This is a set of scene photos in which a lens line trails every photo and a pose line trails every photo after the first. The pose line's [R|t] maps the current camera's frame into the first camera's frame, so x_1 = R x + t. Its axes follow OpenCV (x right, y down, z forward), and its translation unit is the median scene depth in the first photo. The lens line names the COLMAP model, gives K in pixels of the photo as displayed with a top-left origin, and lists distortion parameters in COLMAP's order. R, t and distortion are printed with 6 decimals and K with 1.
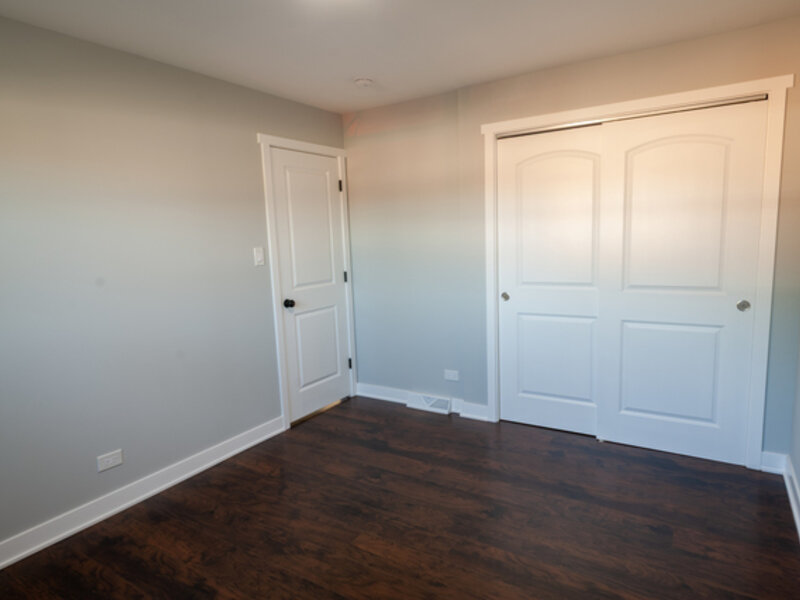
lens RADIAL K [[490.2, 0, 396.5], [0, 490.2, 300.7], [0, 0, 1]] dist [-0.047638, -0.000309]
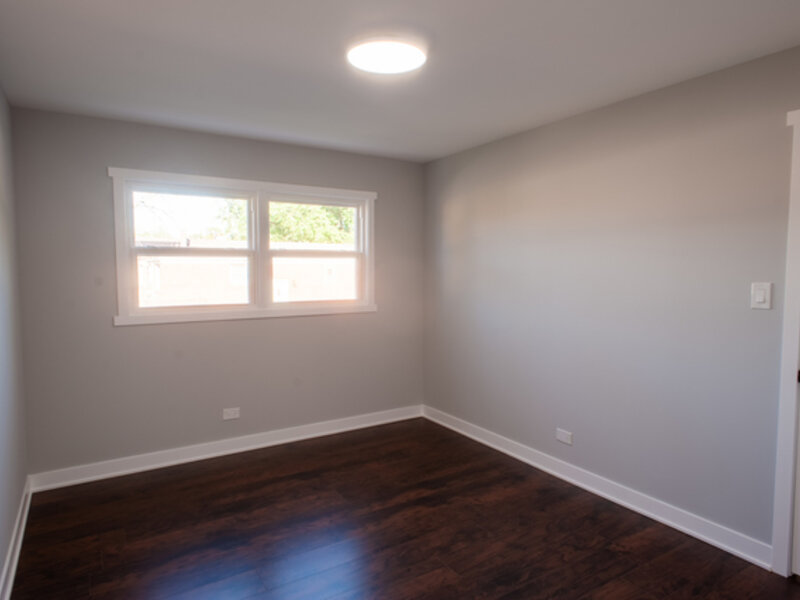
lens RADIAL K [[490.2, 0, 396.5], [0, 490.2, 300.7], [0, 0, 1]] dist [-0.047638, -0.000309]
pose [[-0.445485, 0.098867, -0.889814, 0.788220], [-0.107733, 0.980742, 0.162906, -0.200047], [0.888784, 0.168434, -0.426255, 1.215967]]
